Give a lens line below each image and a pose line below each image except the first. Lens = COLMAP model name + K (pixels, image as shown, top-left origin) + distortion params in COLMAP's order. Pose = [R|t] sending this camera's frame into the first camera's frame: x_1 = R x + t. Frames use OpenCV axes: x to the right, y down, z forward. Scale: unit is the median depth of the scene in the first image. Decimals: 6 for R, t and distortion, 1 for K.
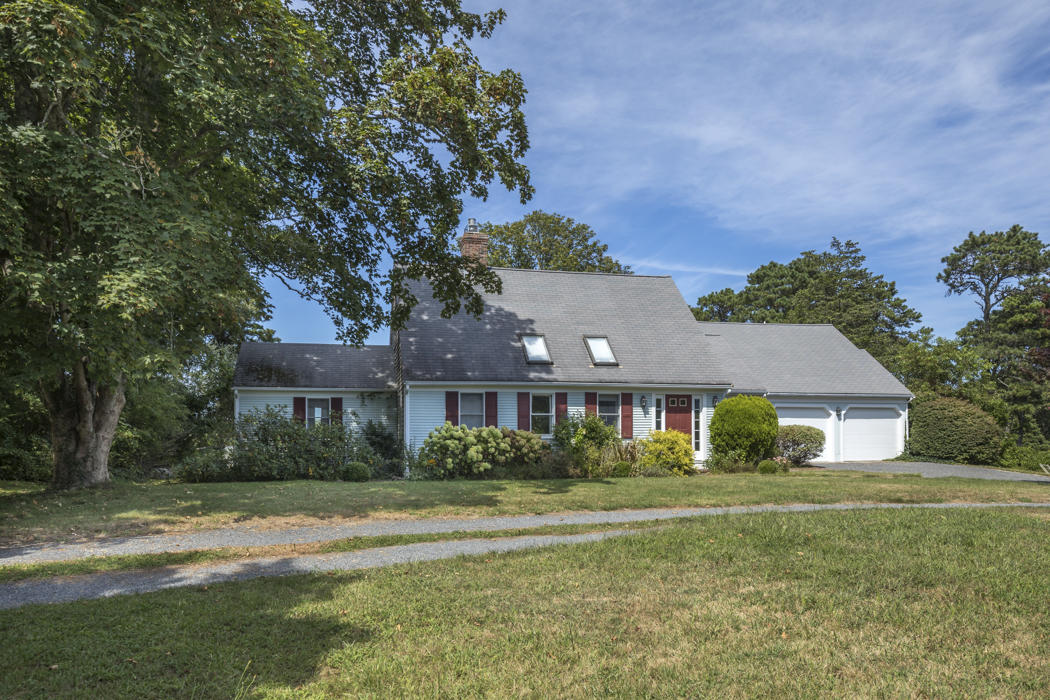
lens RADIAL K [[714.6, 0, 521.0], [0, 714.6, 432.5], [0, 0, 1]] dist [-0.001982, -0.000275]
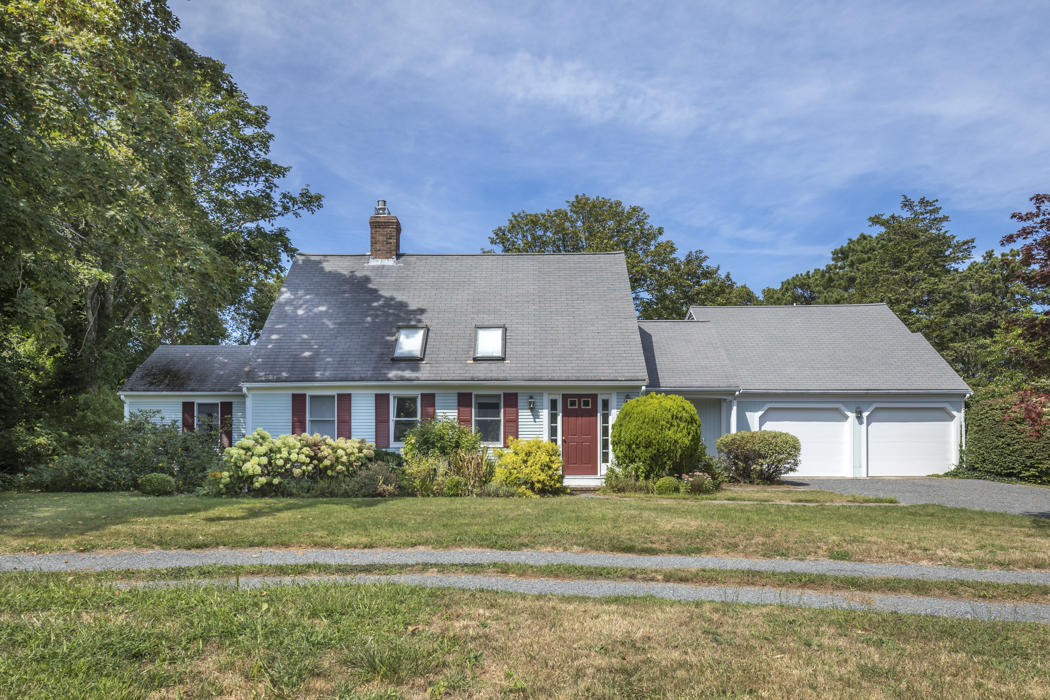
lens RADIAL K [[714.6, 0, 521.0], [0, 714.6, 432.5], [0, 0, 1]] dist [-0.001982, -0.000275]
pose [[0.969865, 0.000349, -0.243641, 0.356247], [-0.001123, 0.999995, -0.003039, -0.006538], [0.243638, 0.003222, 0.969861, 0.194785]]
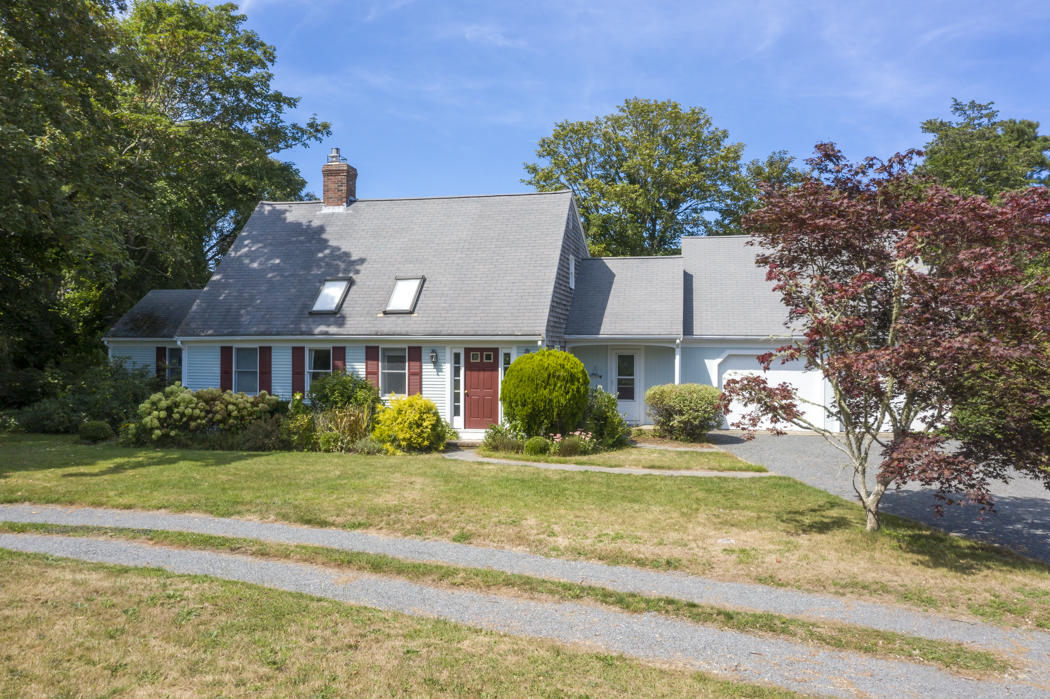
lens RADIAL K [[828.9, 0, 525.0], [0, 828.9, 349.5], [0, 0, 1]] dist [-0.014687, -0.009989]
pose [[0.901100, 0.008031, -0.433536, 0.678080], [-0.004436, 0.999947, 0.009303, -0.060404], [0.433588, -0.006460, 0.901088, 0.172544]]
